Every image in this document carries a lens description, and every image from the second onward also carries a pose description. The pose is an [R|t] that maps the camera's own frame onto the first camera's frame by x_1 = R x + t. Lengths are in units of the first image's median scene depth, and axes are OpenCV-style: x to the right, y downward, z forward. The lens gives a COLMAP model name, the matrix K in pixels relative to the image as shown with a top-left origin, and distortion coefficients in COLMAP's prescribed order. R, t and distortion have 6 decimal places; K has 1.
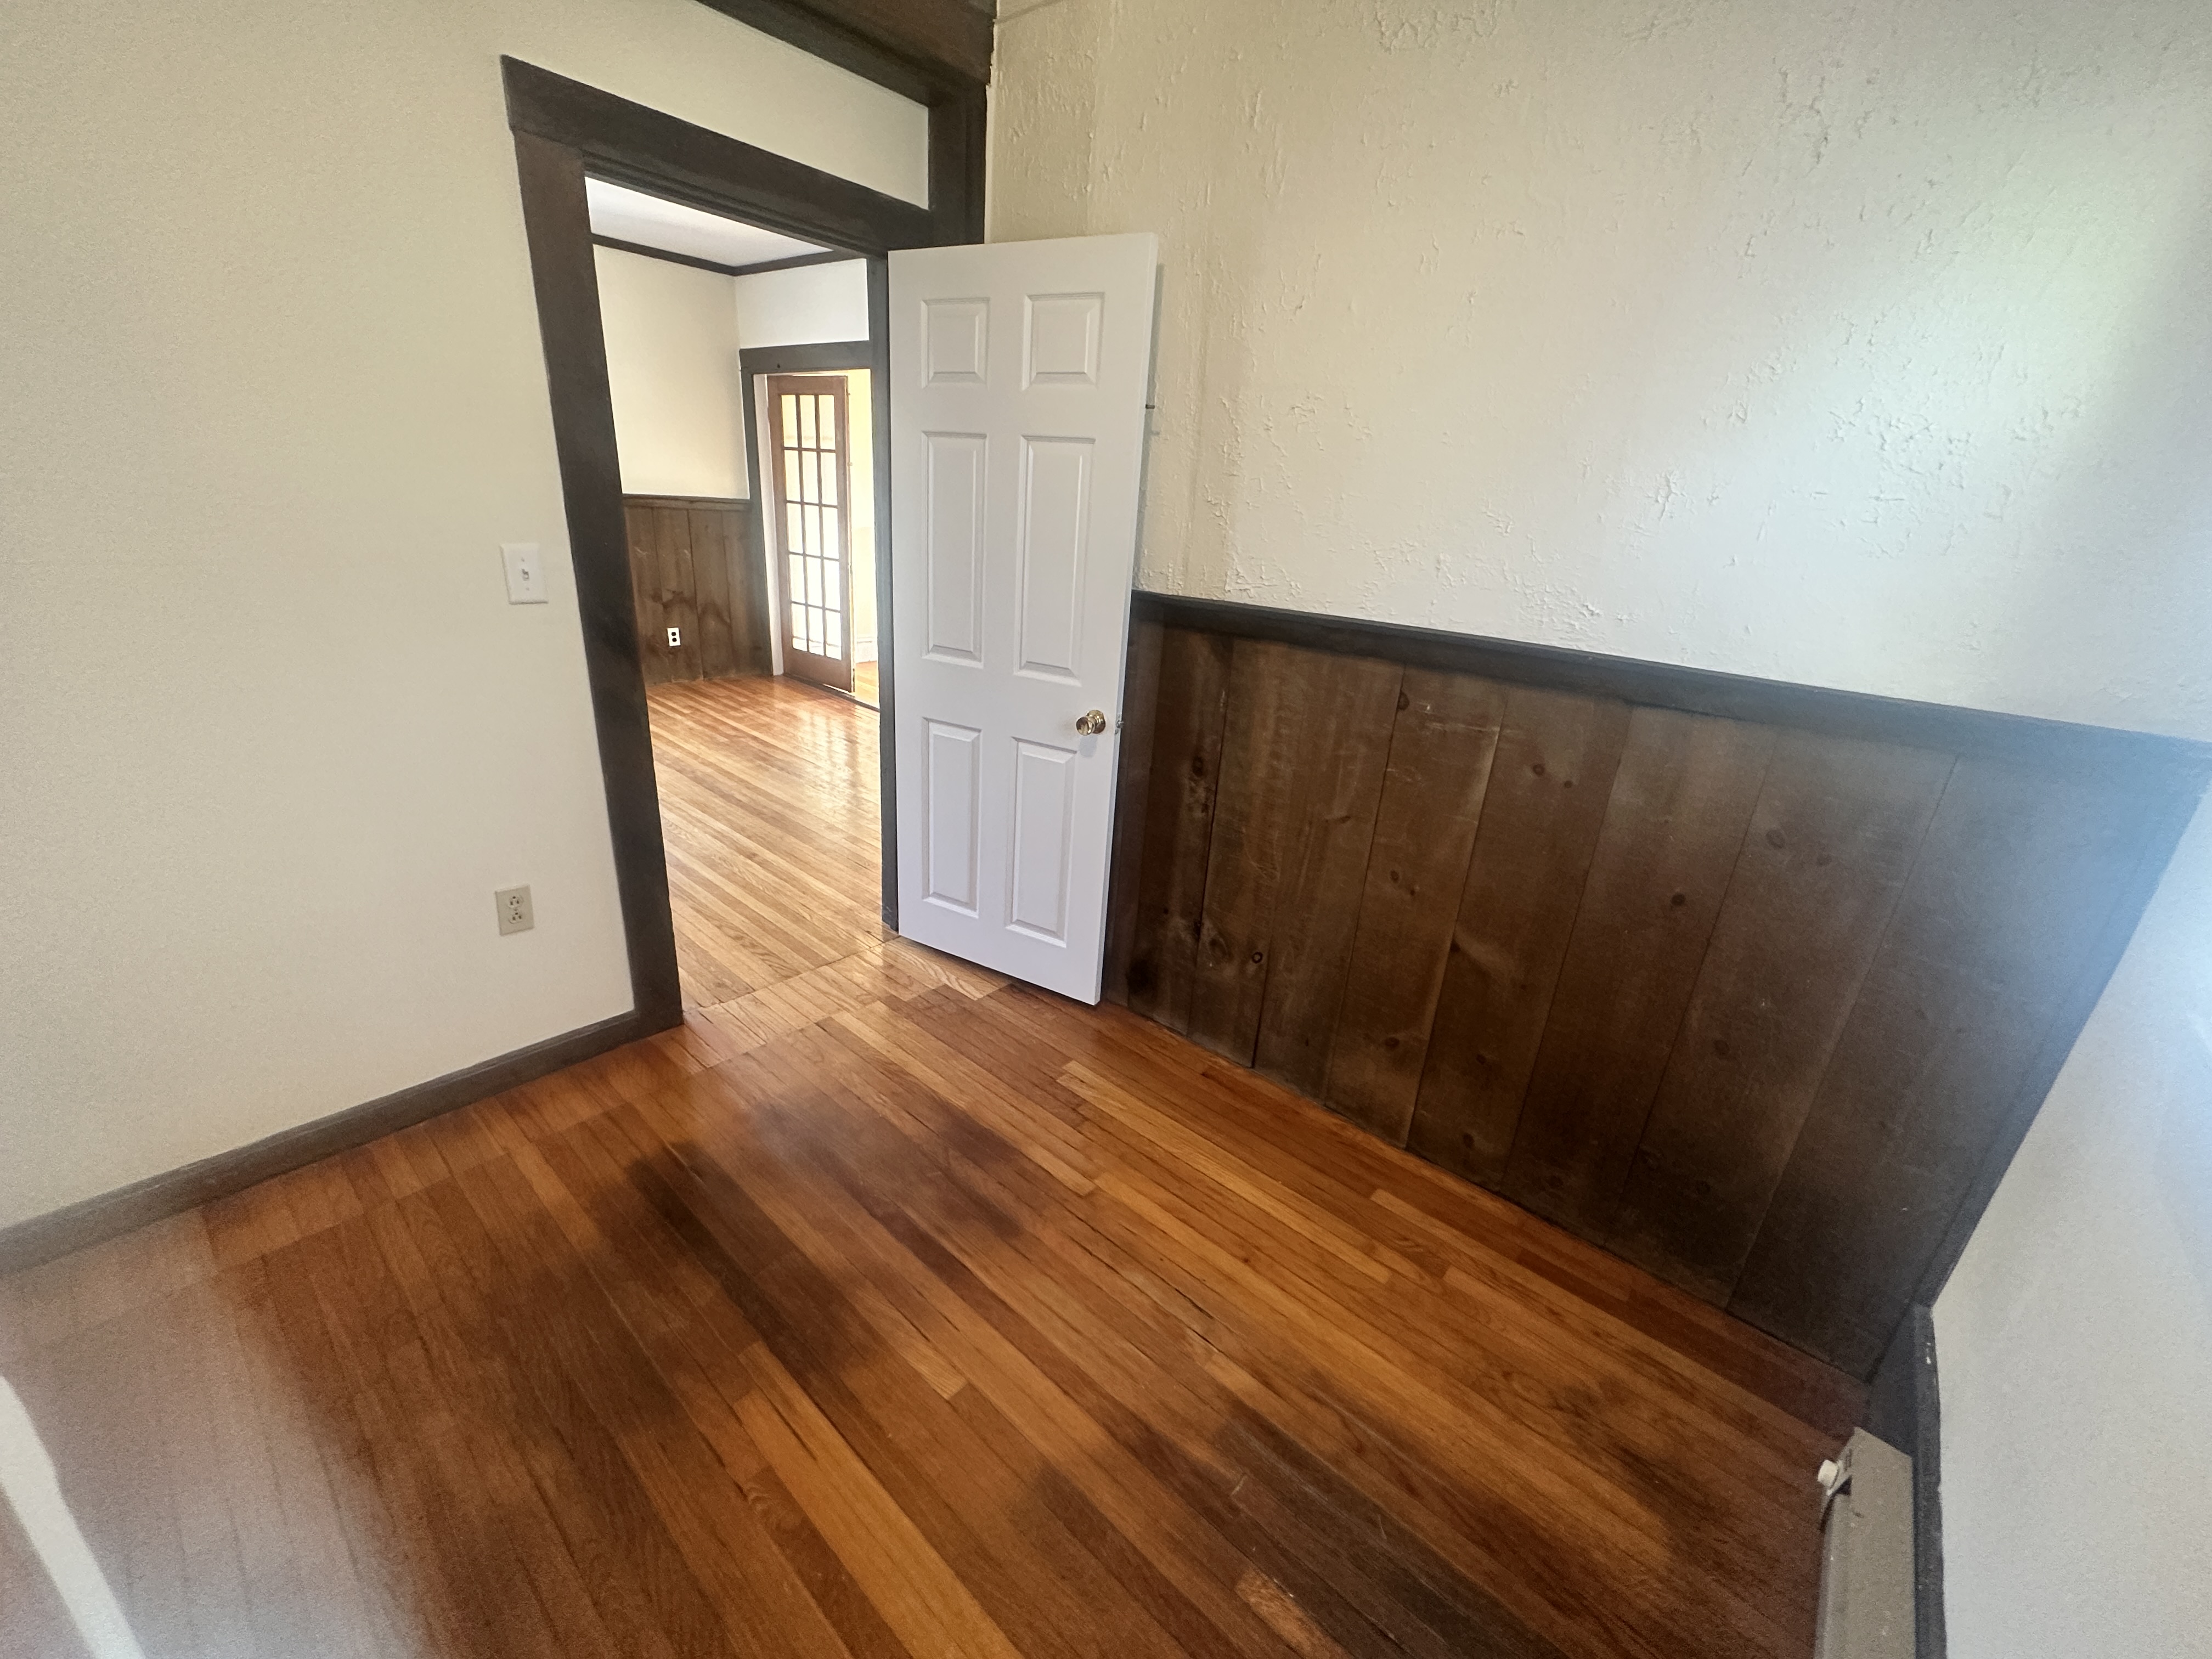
lens RADIAL K [[876.8, 0, 1107.4], [0, 876.8, 828.8], [0, 0, 1]] dist [-0.000972, -0.000285]
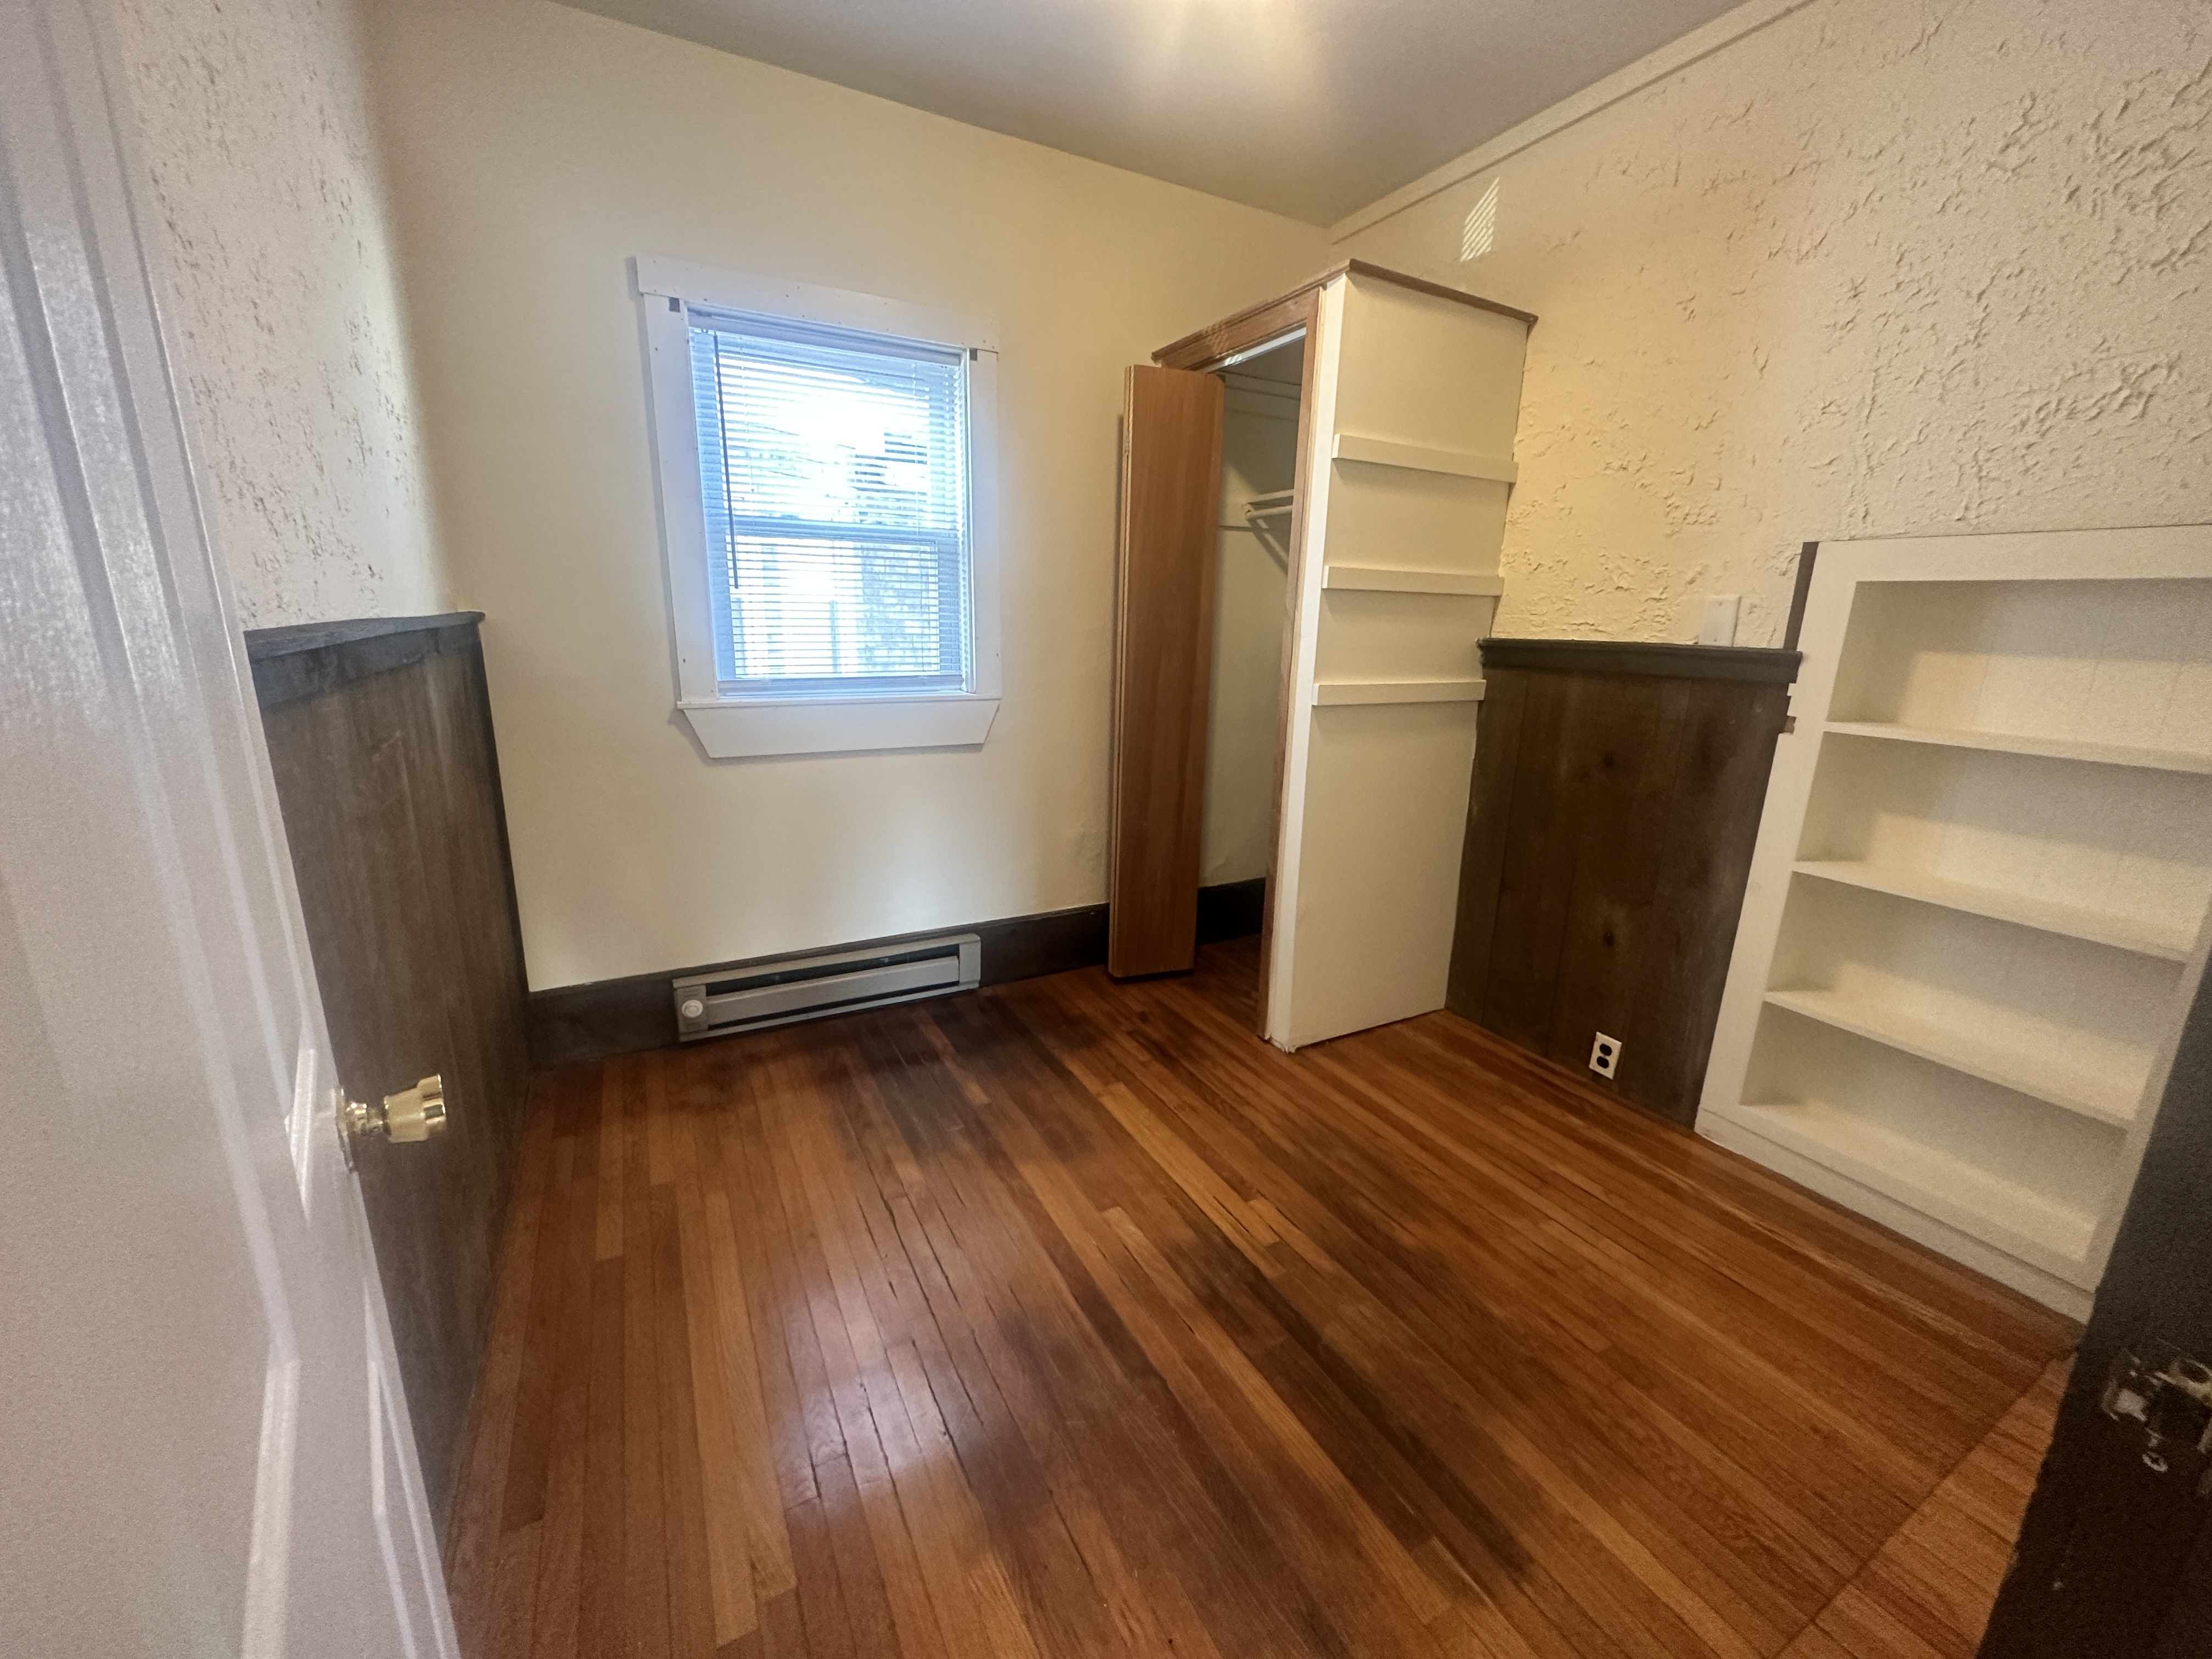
lens RADIAL K [[876.8, 0, 1104.7], [0, 876.8, 824.6], [0, 0, 1]] dist [-0.000972, -0.000285]
pose [[-0.929972, -0.163903, 0.329072, -0.129400], [0.052711, 0.826418, 0.560584, -0.141072], [-0.363833, 0.538673, -0.759906, 0.439438]]
